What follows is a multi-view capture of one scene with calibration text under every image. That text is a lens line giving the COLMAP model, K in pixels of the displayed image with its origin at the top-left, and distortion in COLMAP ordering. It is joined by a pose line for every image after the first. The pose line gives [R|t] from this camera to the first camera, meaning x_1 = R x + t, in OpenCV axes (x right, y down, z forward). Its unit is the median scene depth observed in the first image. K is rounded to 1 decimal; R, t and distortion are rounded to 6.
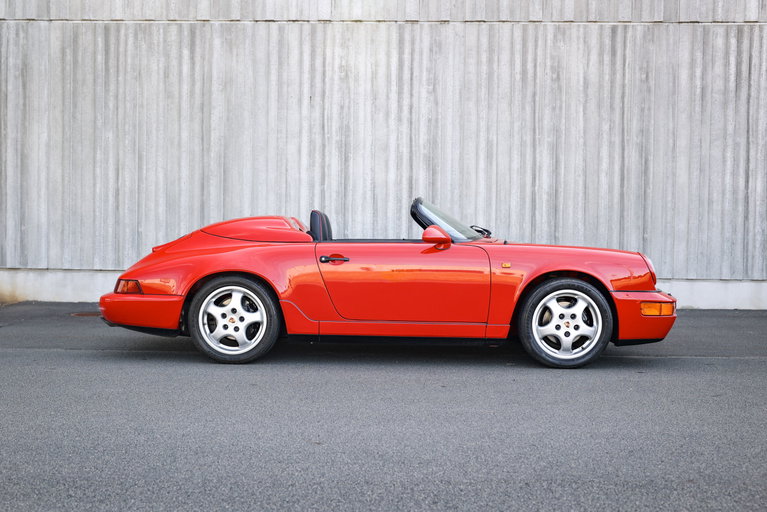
lens RADIAL K [[819.7, 0, 348.4], [0, 819.7, 275.4], [0, 0, 1]] dist [-0.013605, 0.000000]
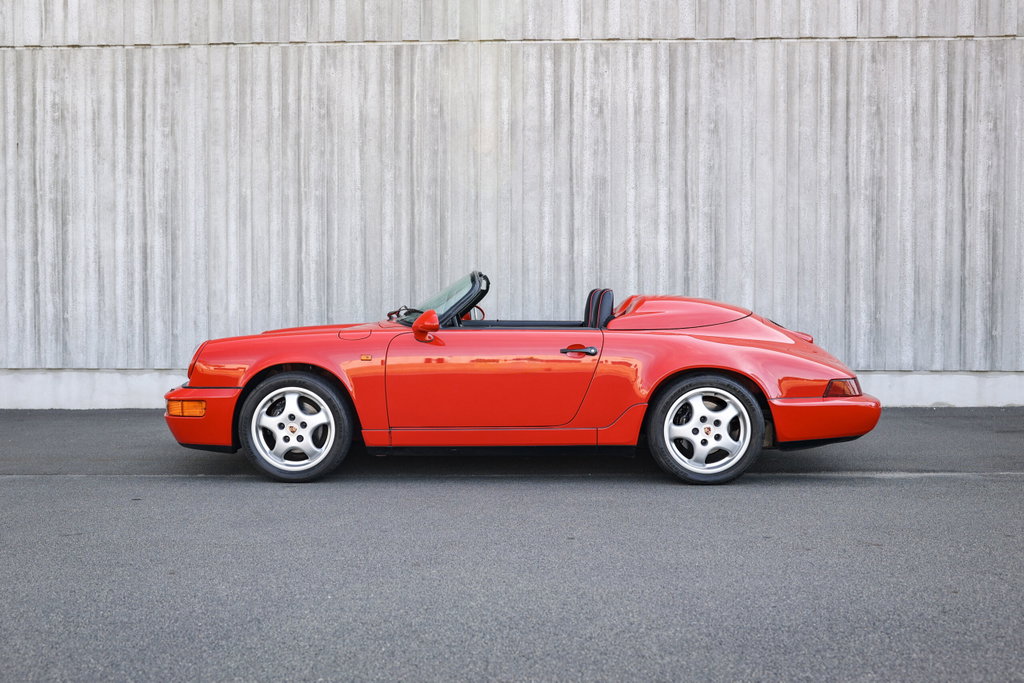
lens RADIAL K [[1018.9, 0, 489.3], [0, 1018.9, 368.0], [0, 0, 1]] dist [-0.034828, 0.000000]
pose [[0.999925, -0.012095, -0.001932, 0.408234], [0.012090, 0.999922, -0.002975, 0.005212], [0.001968, 0.002952, 0.999994, 0.033599]]
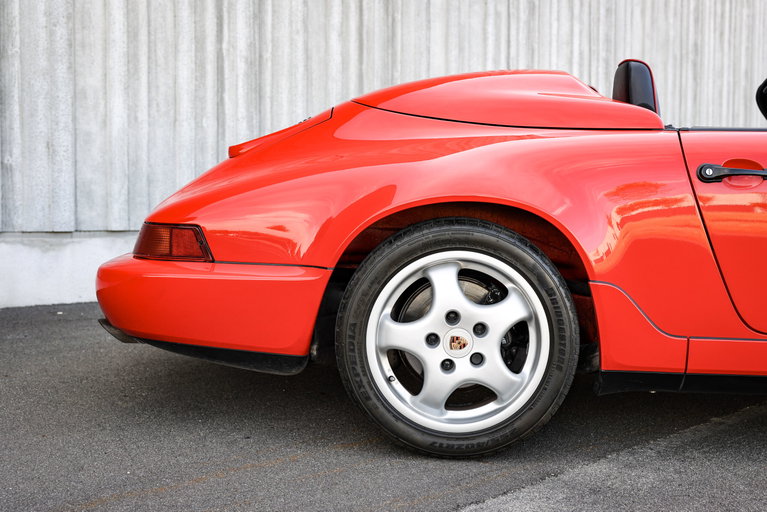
lens RADIAL K [[851.5, 0, 390.5], [0, 851.5, 263.3], [0, 0, 1]] dist [0.003095, 0.000000]
pose [[0.729516, -0.050629, 0.682087, -0.050059], [0.022864, 0.998504, 0.049663, -0.001060], [-0.683581, -0.020635, 0.729582, 0.563376]]
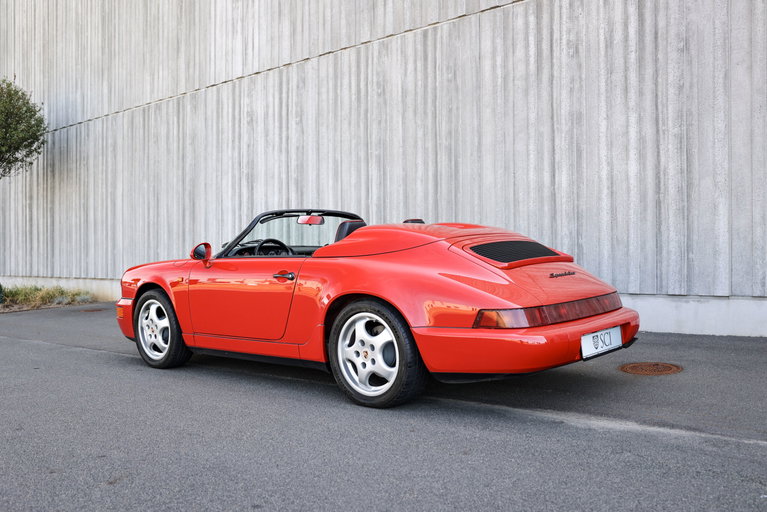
lens RADIAL K [[736.5, 0, 362.8], [0, 736.5, 254.9], [0, 0, 1]] dist [-0.025743, 0.000000]
pose [[0.758980, -0.022174, -0.650737, 0.829464], [-0.005911, 0.999144, -0.040940, -0.000198], [0.651087, 0.034920, 0.758199, 0.292468]]
